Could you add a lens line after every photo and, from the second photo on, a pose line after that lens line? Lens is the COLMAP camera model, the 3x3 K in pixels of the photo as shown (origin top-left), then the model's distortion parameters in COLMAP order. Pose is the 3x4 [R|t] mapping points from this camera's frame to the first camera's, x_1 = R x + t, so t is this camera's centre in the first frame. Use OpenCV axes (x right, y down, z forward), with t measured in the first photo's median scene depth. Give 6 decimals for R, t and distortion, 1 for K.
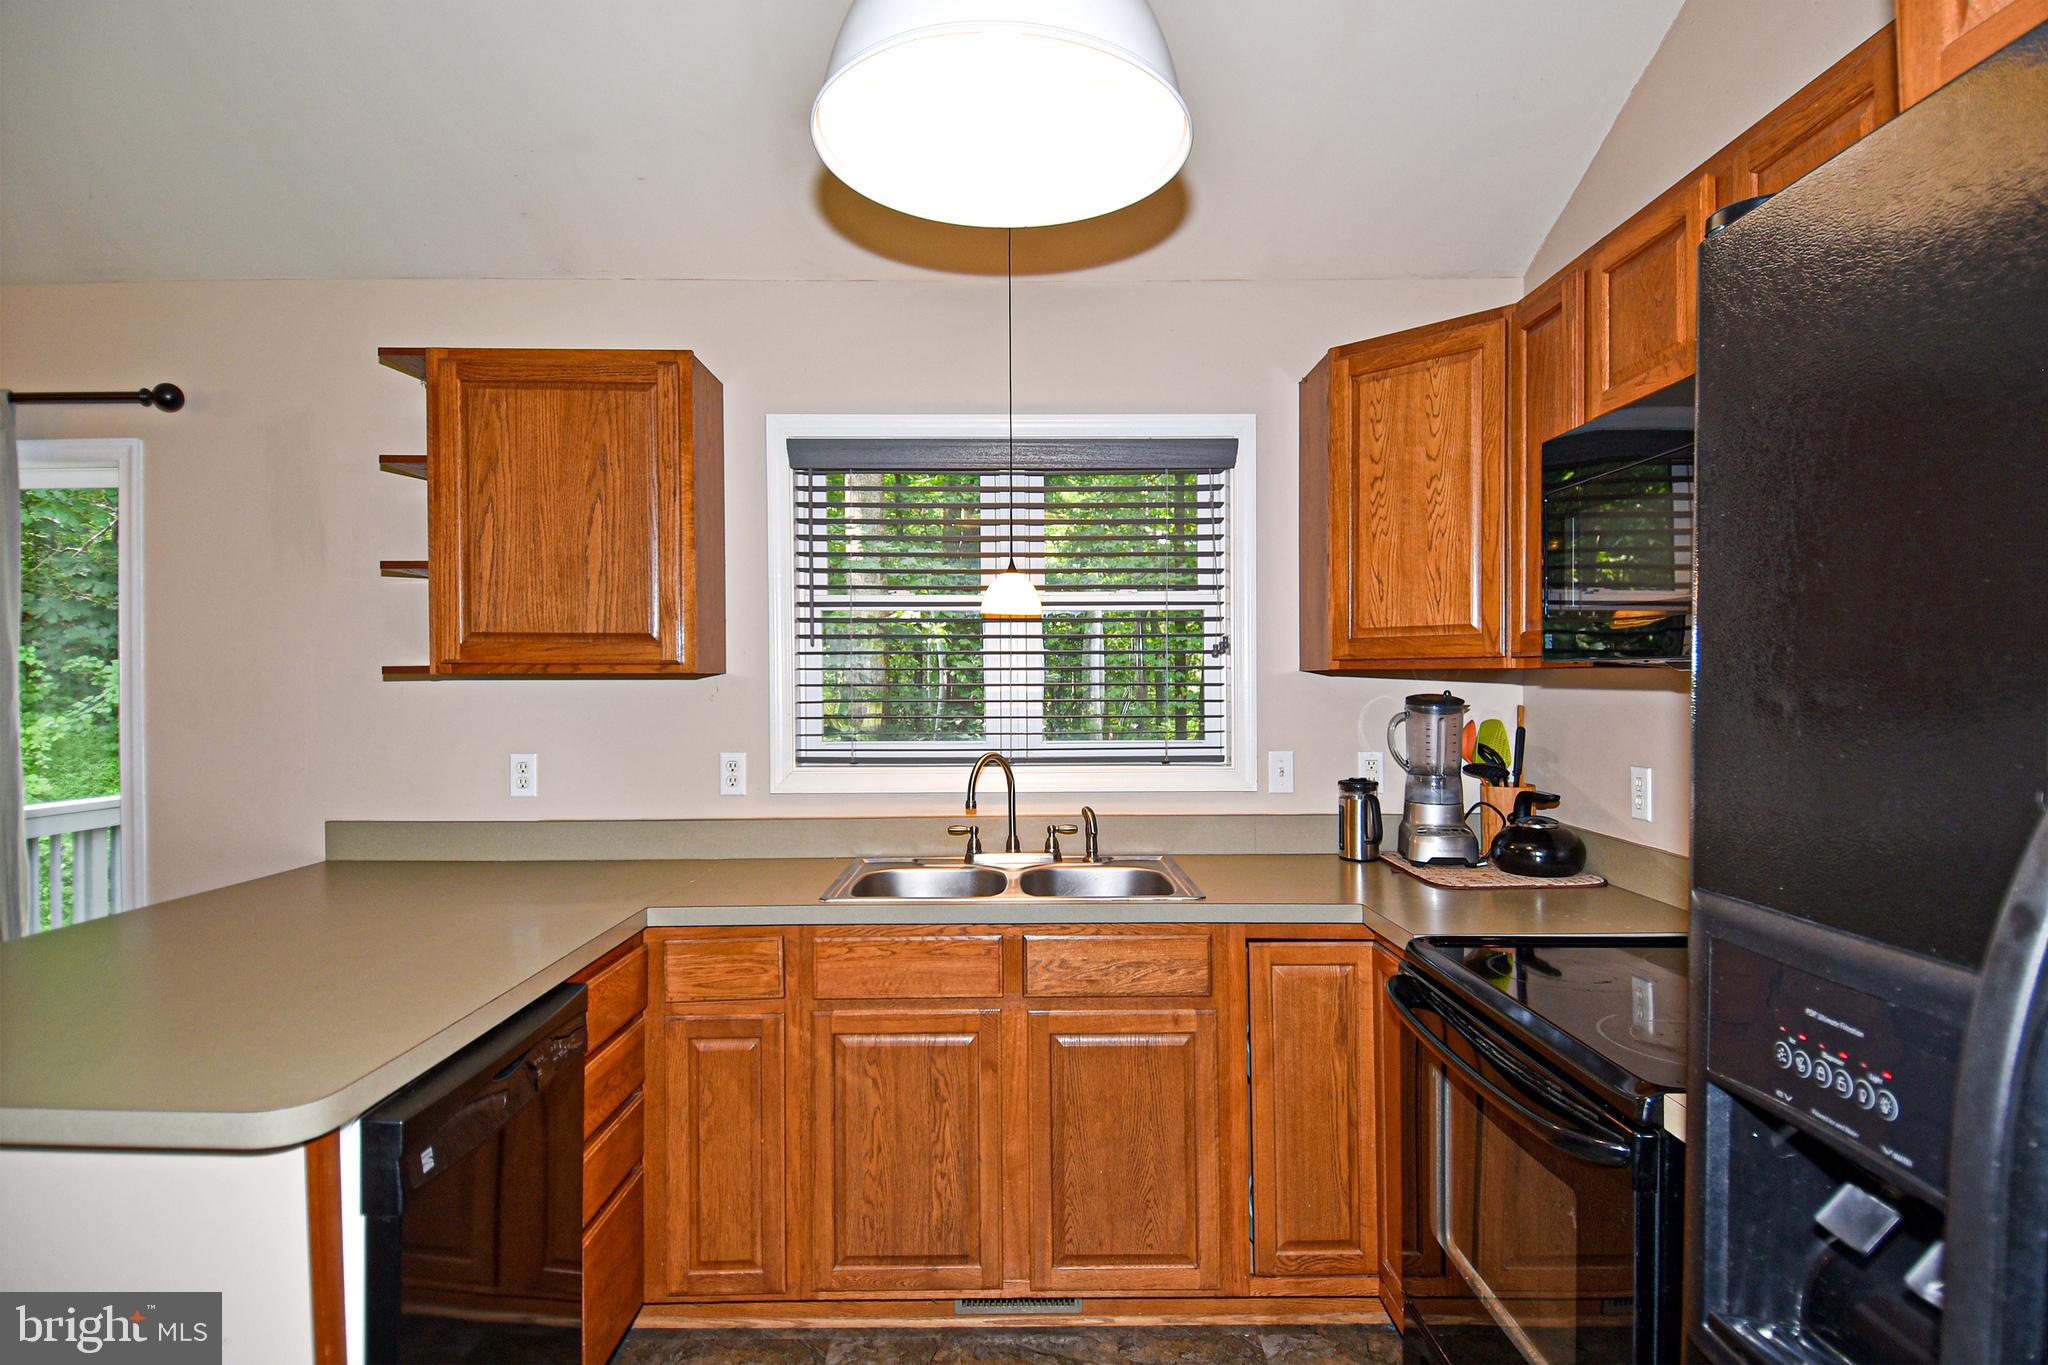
lens RADIAL K [[1096.3, 0, 1060.8], [0, 1096.3, 691.7], [0, 0, 1]] dist [0.030002, -0.035250]
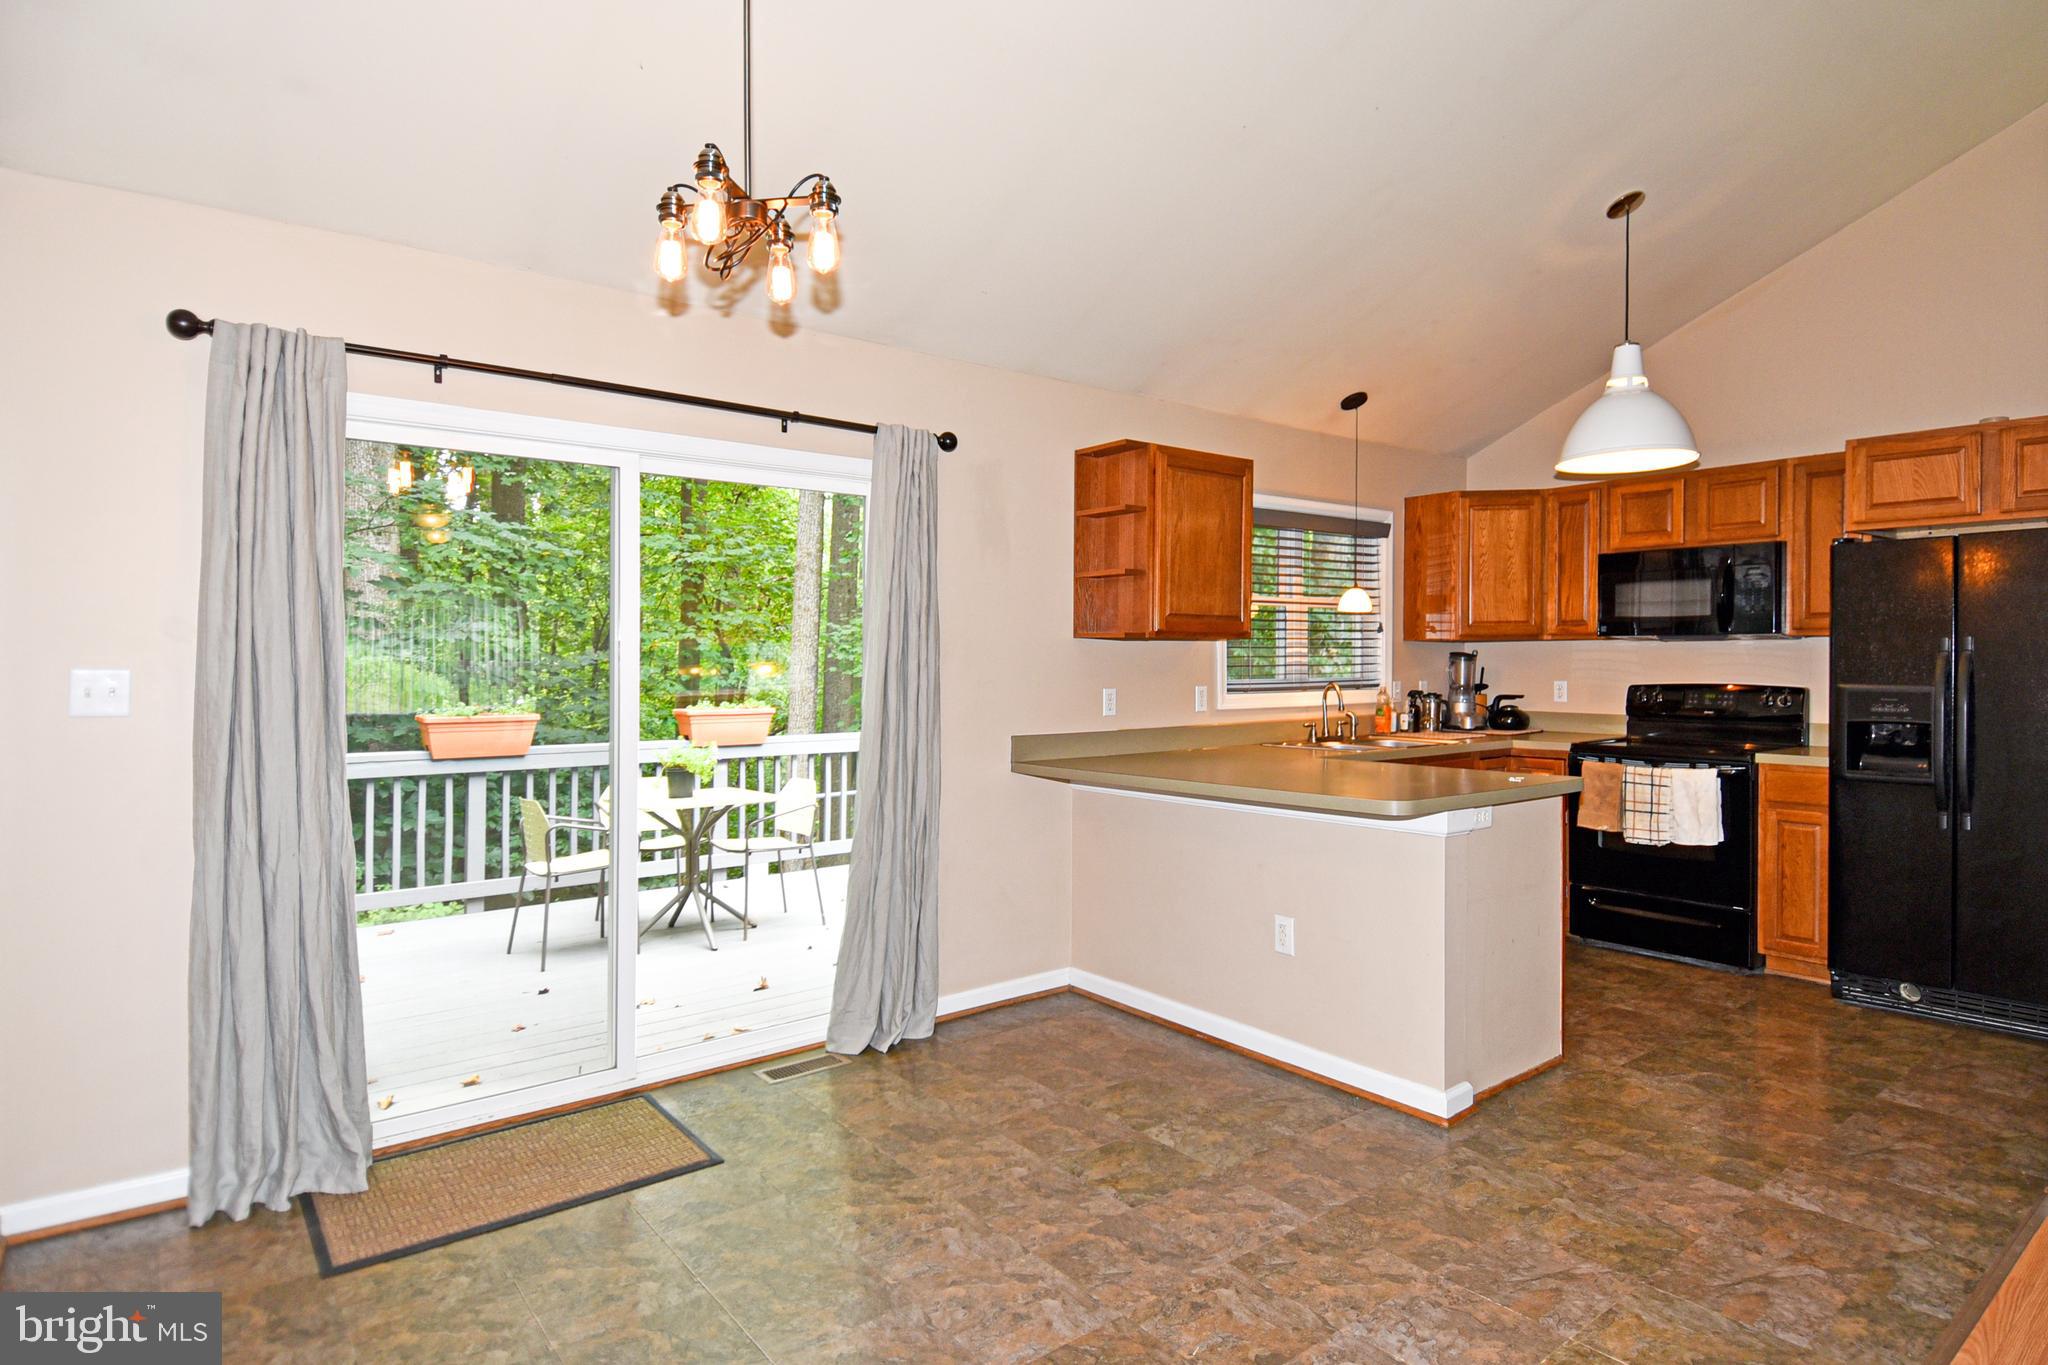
lens RADIAL K [[1096.3, 0, 1059.7], [0, 1096.3, 674.8], [0, 0, 1]] dist [0.030002, -0.035250]
pose [[0.789001, -0.013121, 0.614252, -1.652076], [0.014807, 0.999888, 0.002340, 0.031833], [-0.614213, 0.007249, 0.789107, -0.213418]]
